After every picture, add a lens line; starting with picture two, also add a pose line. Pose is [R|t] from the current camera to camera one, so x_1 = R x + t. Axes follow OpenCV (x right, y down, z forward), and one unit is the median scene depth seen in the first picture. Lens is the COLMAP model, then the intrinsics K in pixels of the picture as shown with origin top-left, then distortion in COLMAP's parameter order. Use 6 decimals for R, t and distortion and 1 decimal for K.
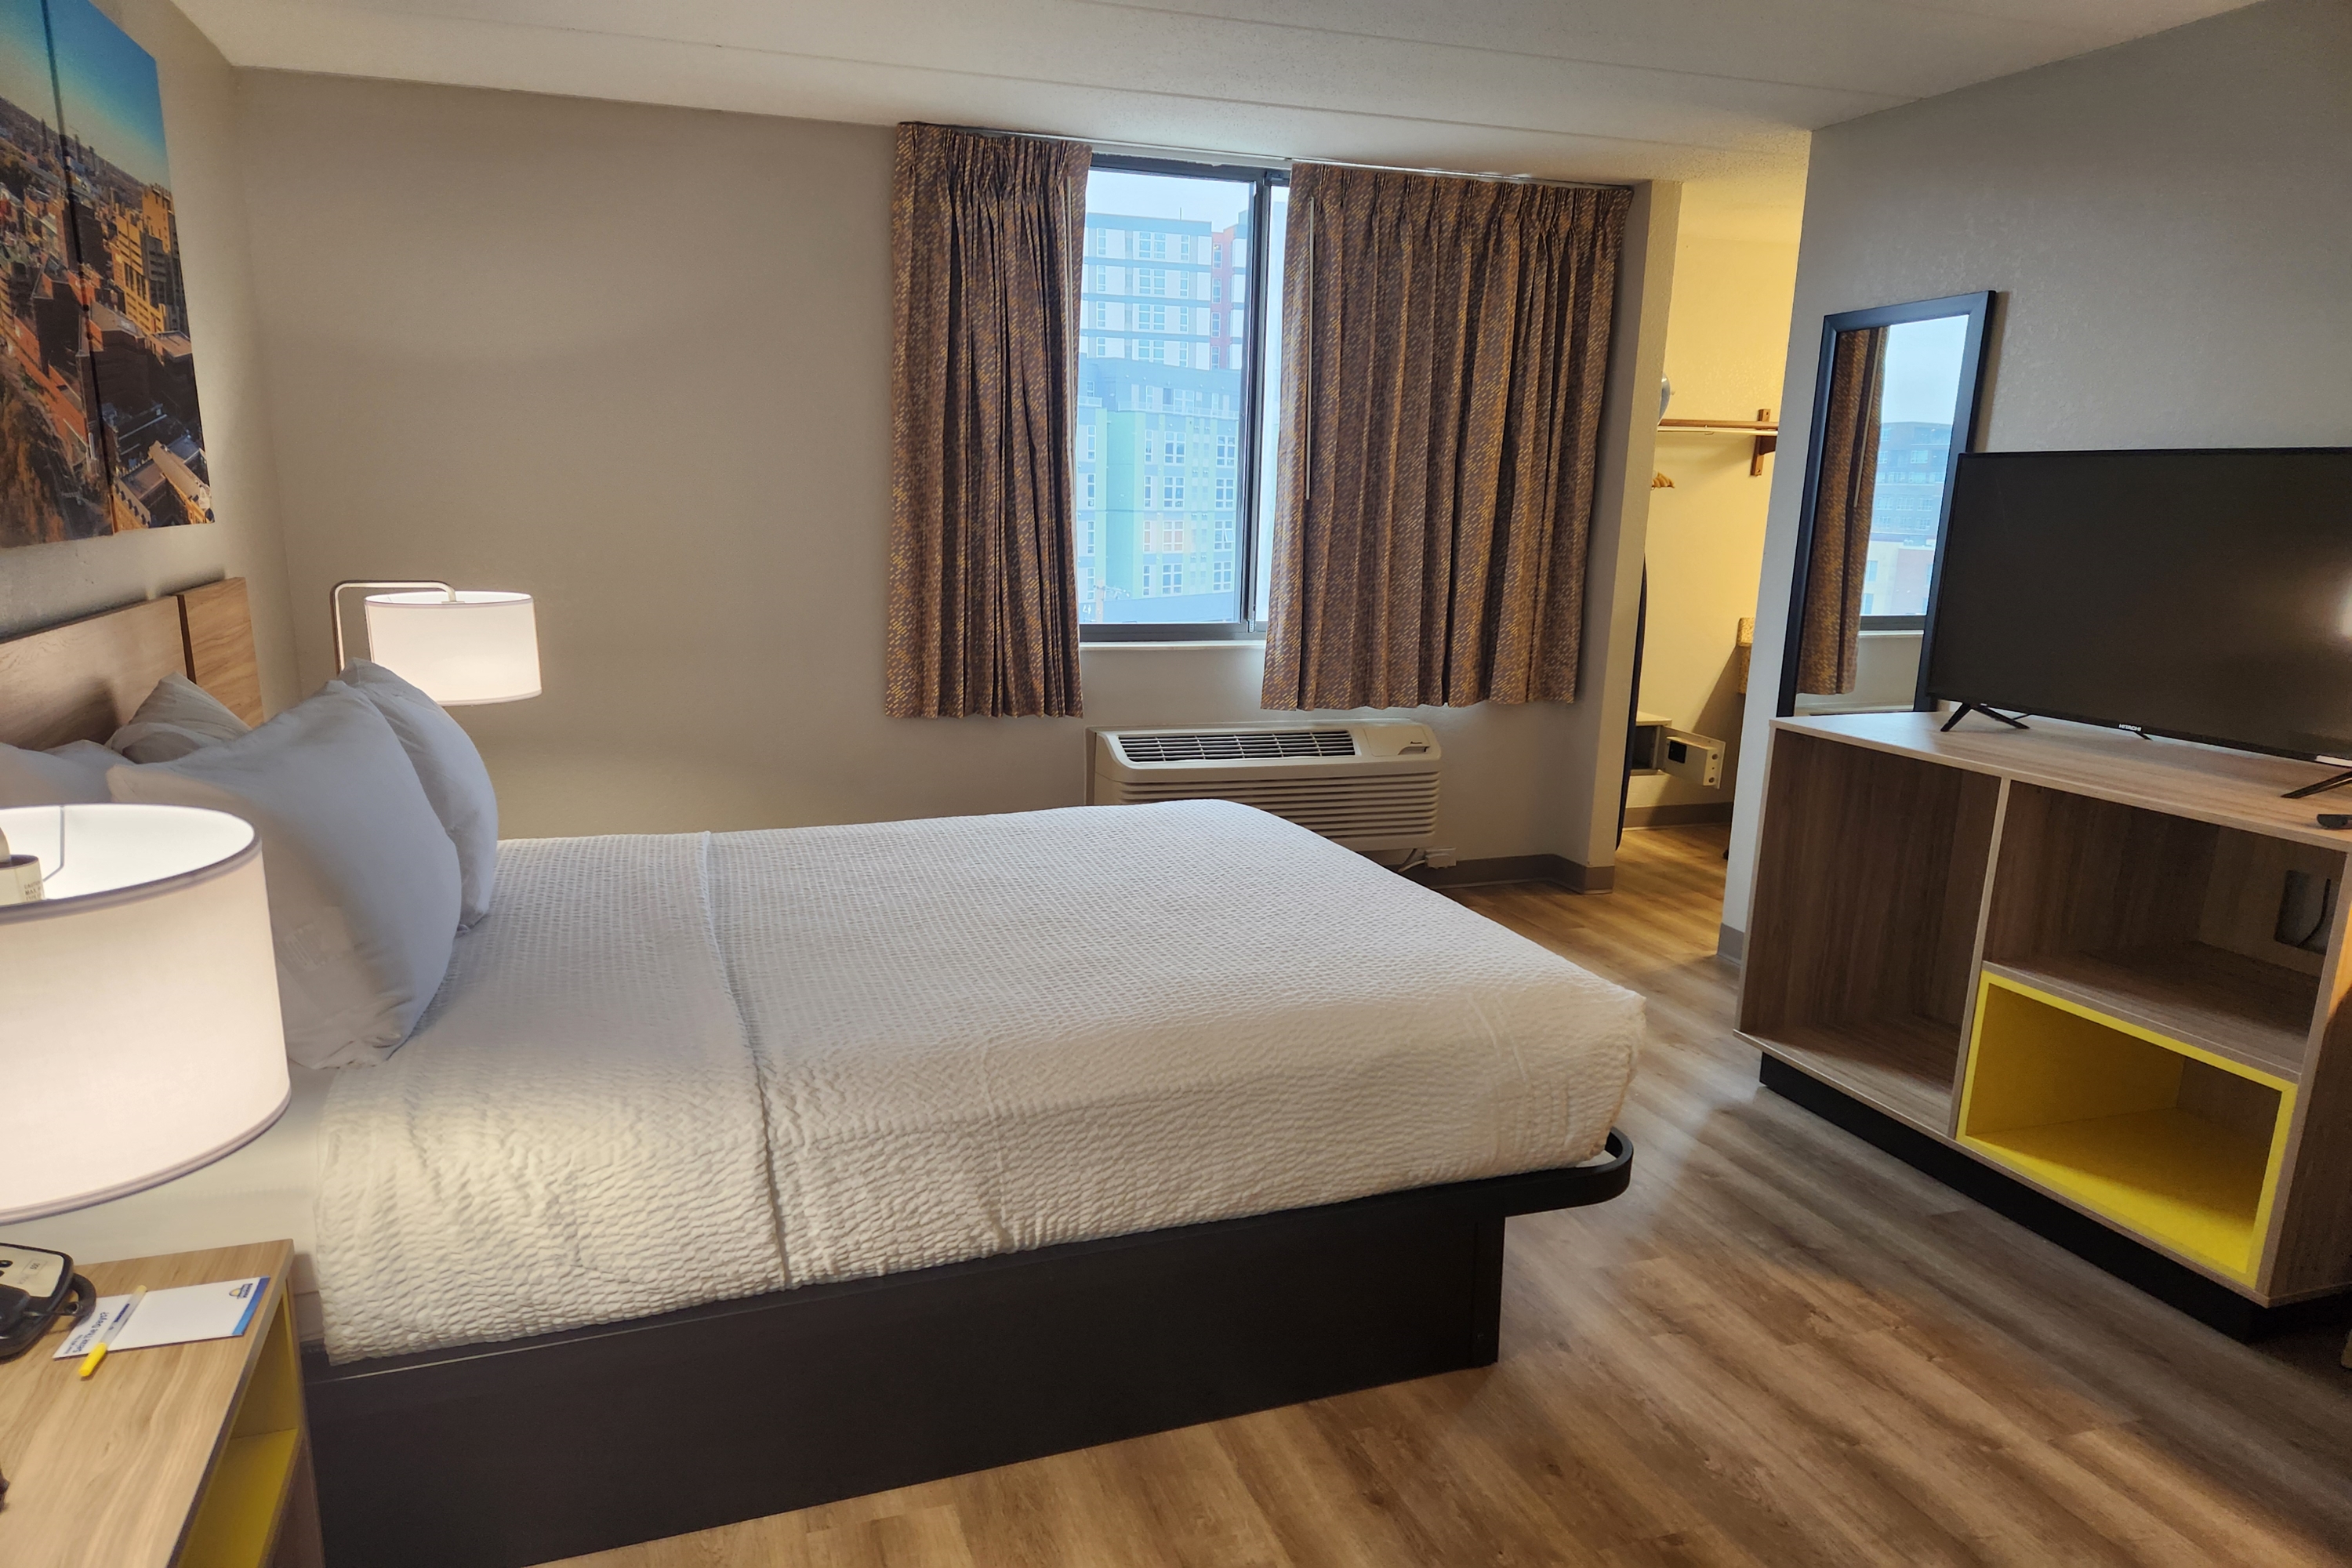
lens RADIAL K [[1562.1, 0, 1164.1], [0, 1562.1, 822.7], [0, 0, 1]] dist [0.088002, -0.084441]
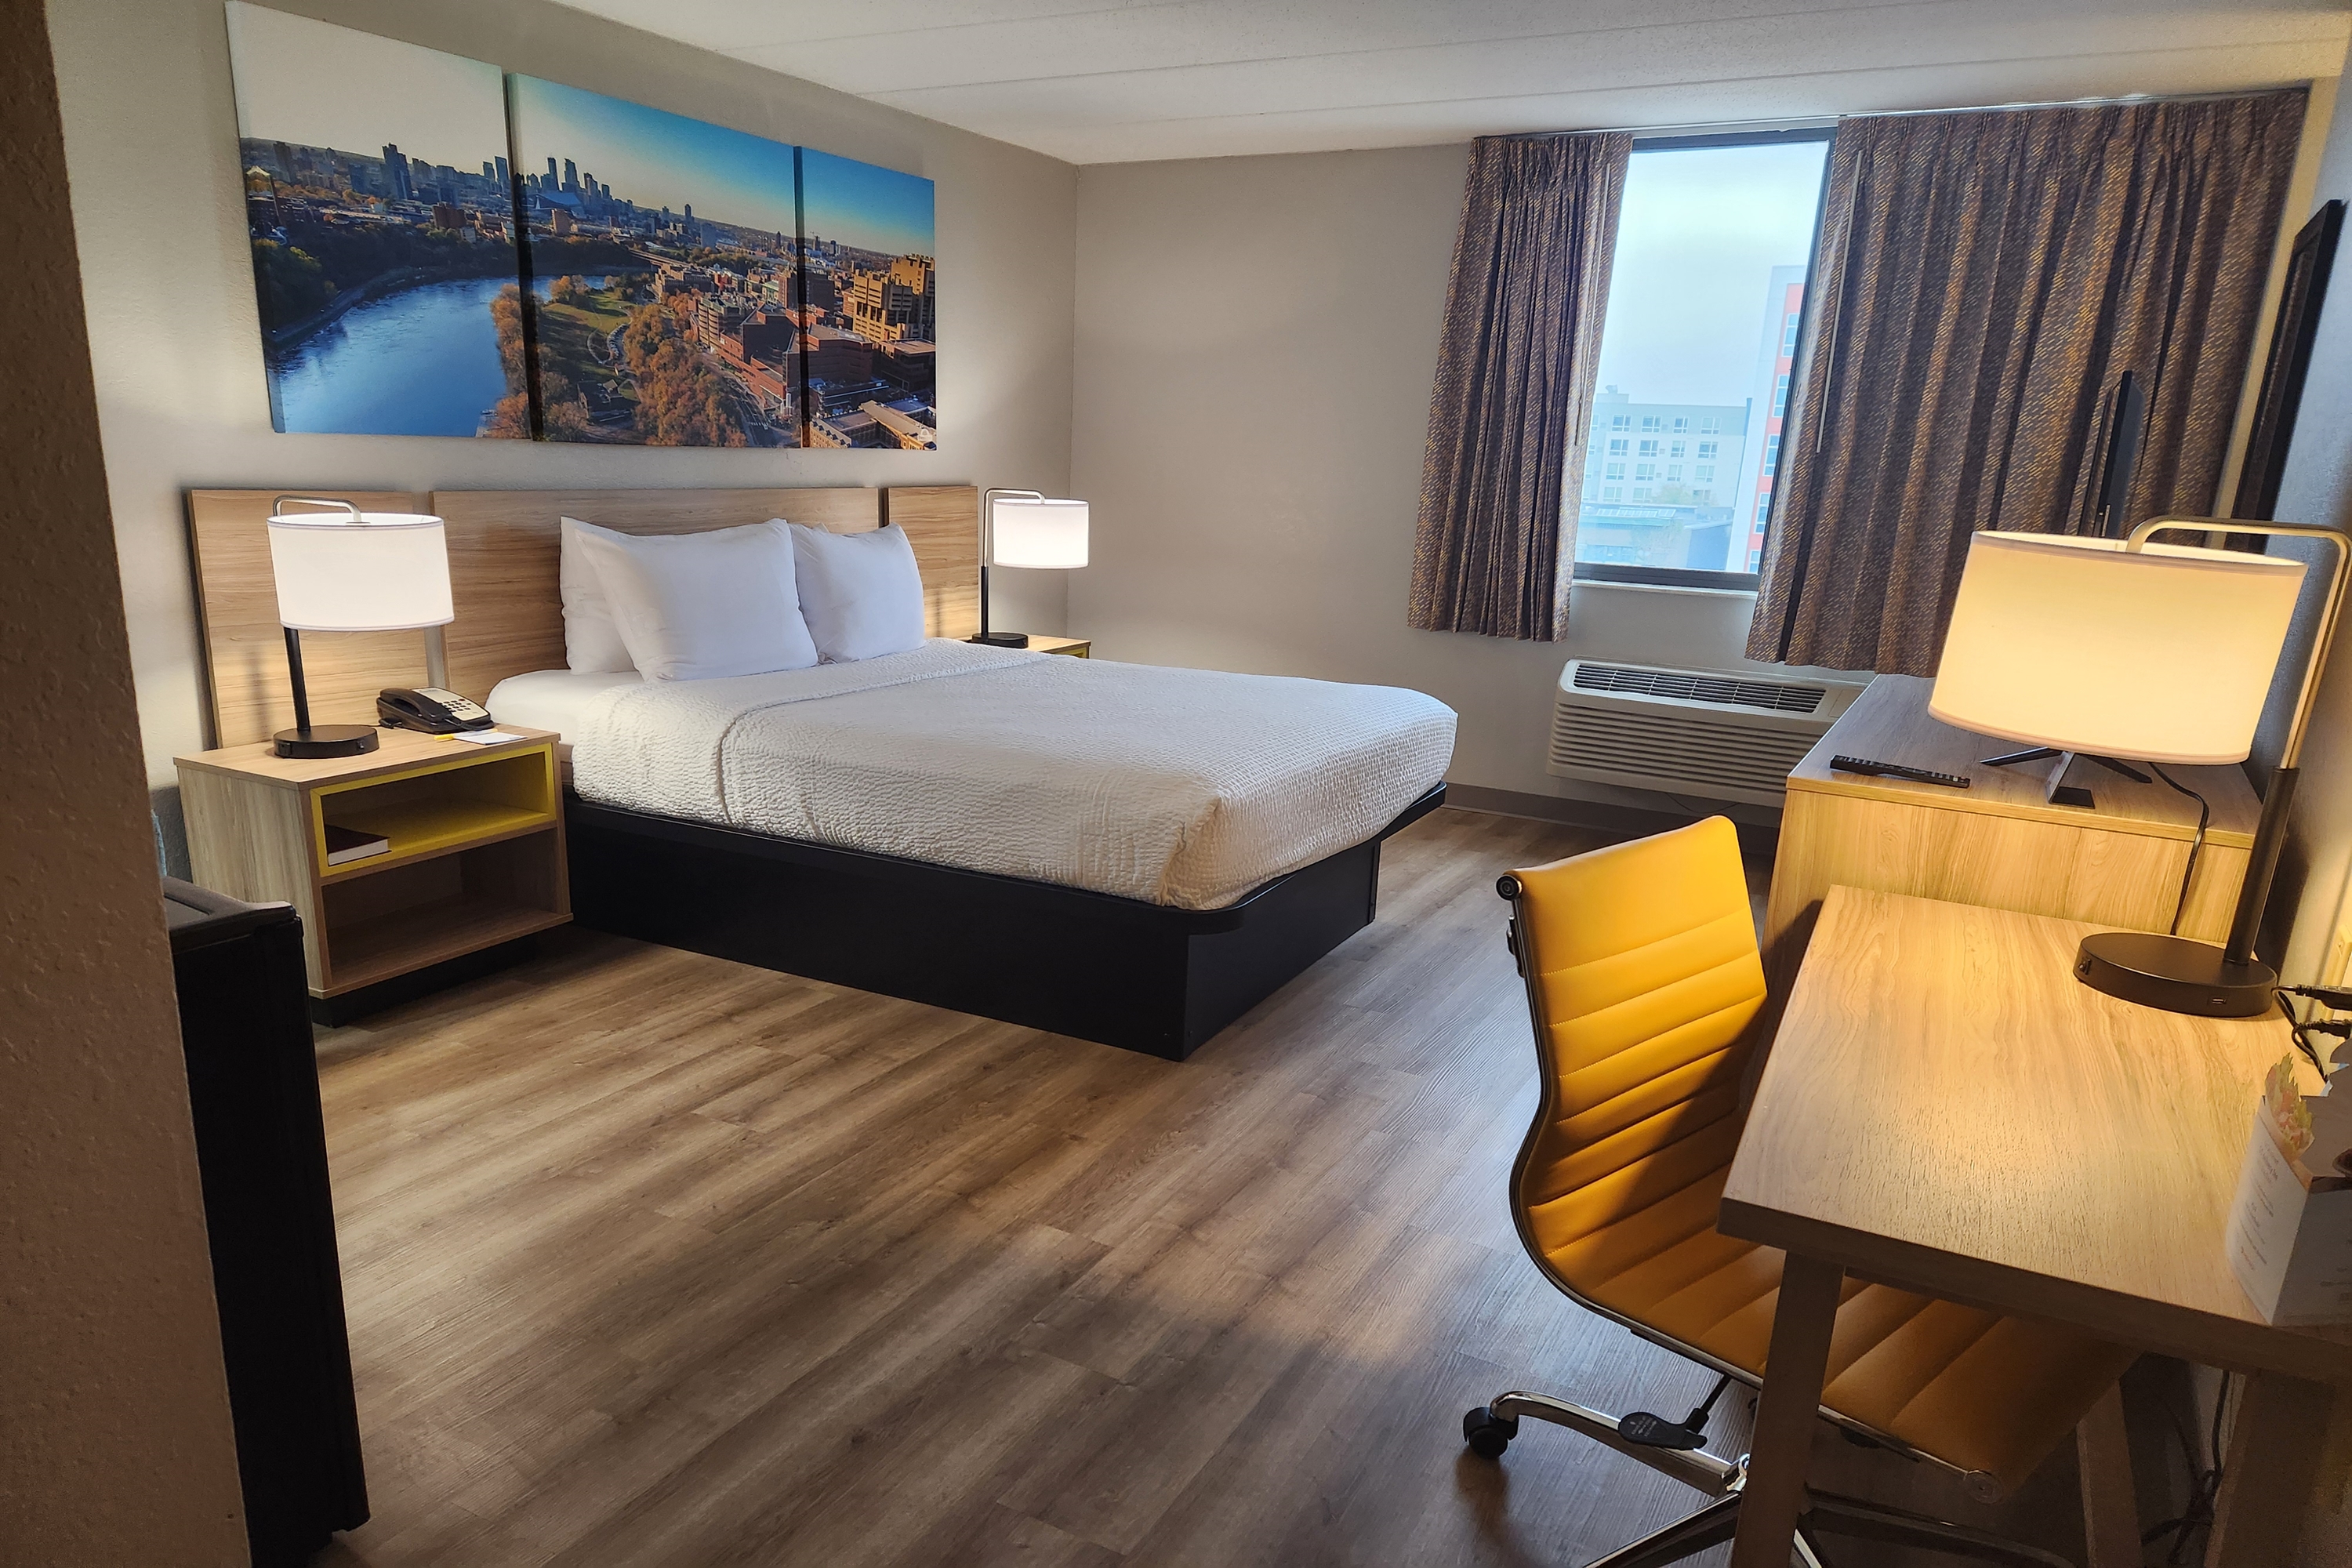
lens RADIAL K [[1562.1, 0, 1164.1], [0, 1562.1, 822.7], [0, 0, 1]] dist [0.088002, -0.084441]
pose [[0.675884, 0.183237, -0.713866, 0.634702], [-0.177304, 0.980579, 0.083828, 0.015199], [0.715363, 0.069914, 0.695246, 0.016201]]
